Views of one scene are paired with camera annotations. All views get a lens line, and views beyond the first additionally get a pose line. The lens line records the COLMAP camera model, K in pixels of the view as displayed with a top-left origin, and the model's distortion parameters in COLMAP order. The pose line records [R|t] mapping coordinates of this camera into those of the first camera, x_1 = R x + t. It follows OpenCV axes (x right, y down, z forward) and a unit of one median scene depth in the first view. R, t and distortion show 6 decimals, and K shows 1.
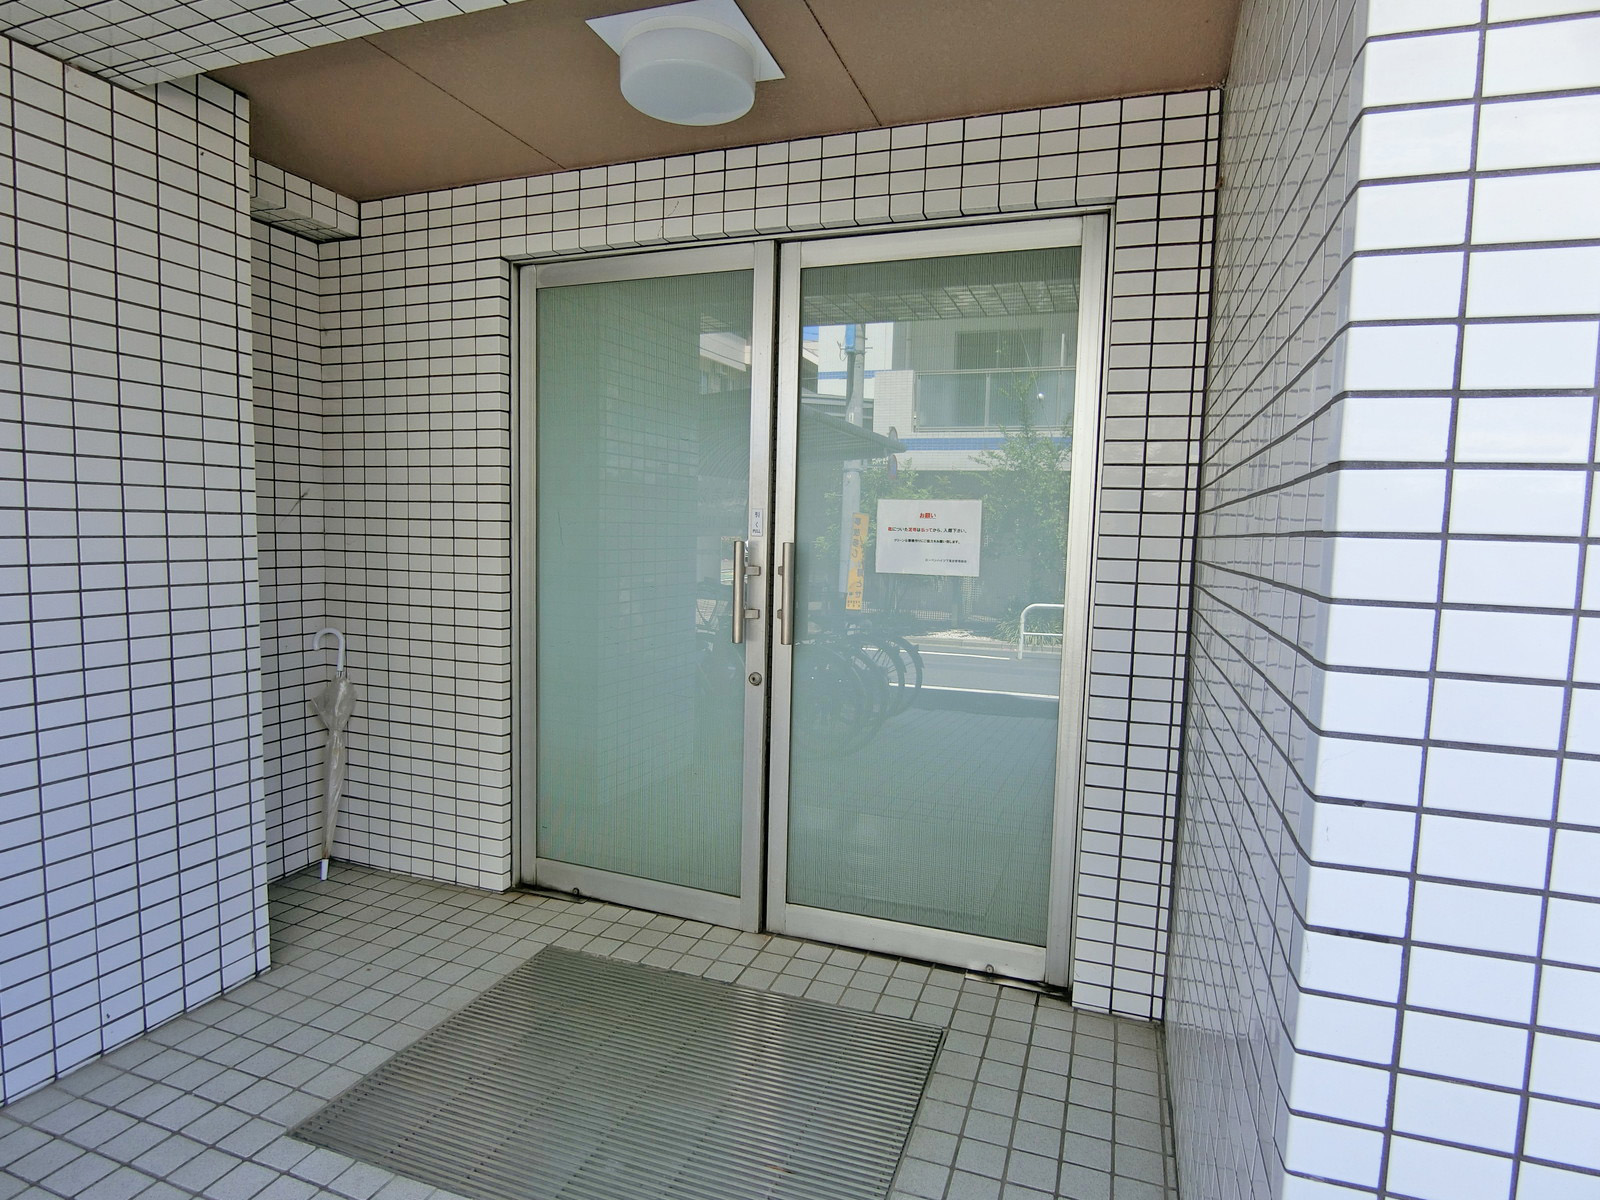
lens RADIAL K [[905.1, 0, 795.5], [0, 905.1, 604.8], [0, 0, 1]] dist [-0.011315, 0.001874]
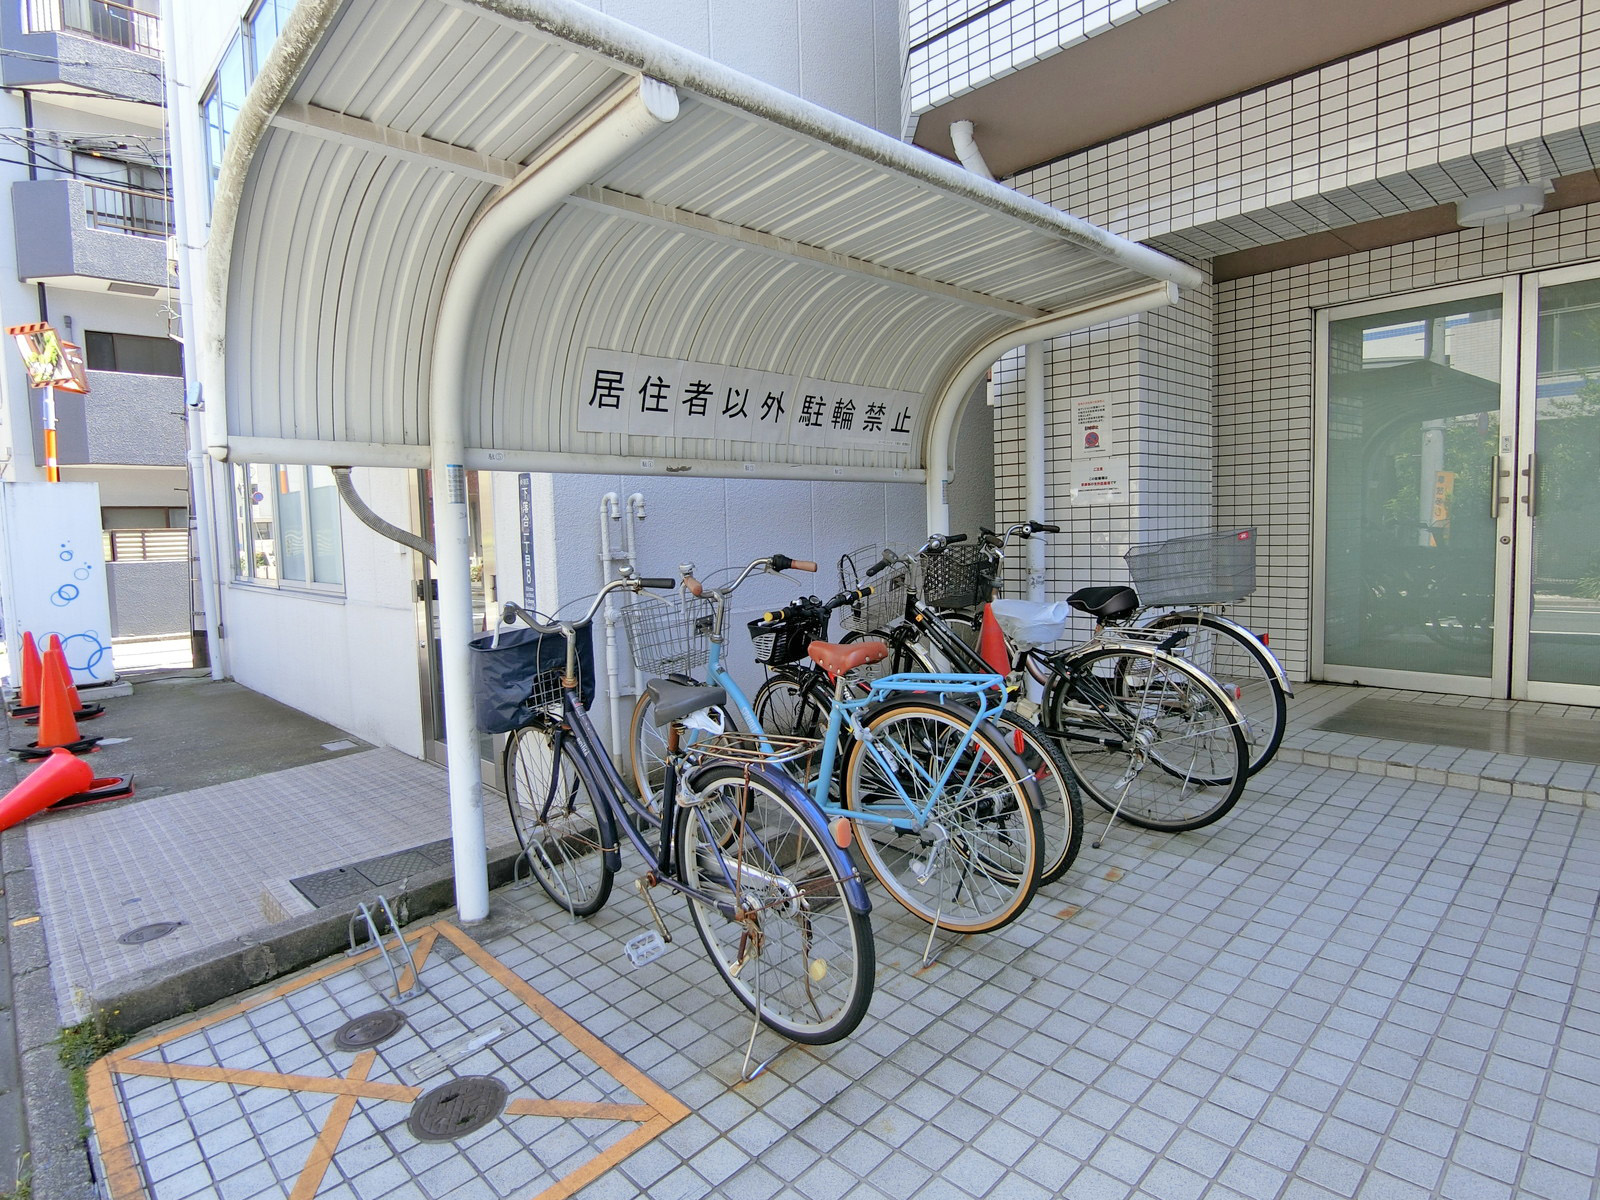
lens RADIAL K [[905.1, 0, 805.4], [0, 905.1, 590.6], [0, 0, 1]] dist [-0.011315, 0.001874]
pose [[0.880912, -0.014109, -0.473069, -0.346979], [0.008958, 0.999874, -0.013138, 0.162165], [0.473195, 0.007336, 0.880927, -0.917007]]
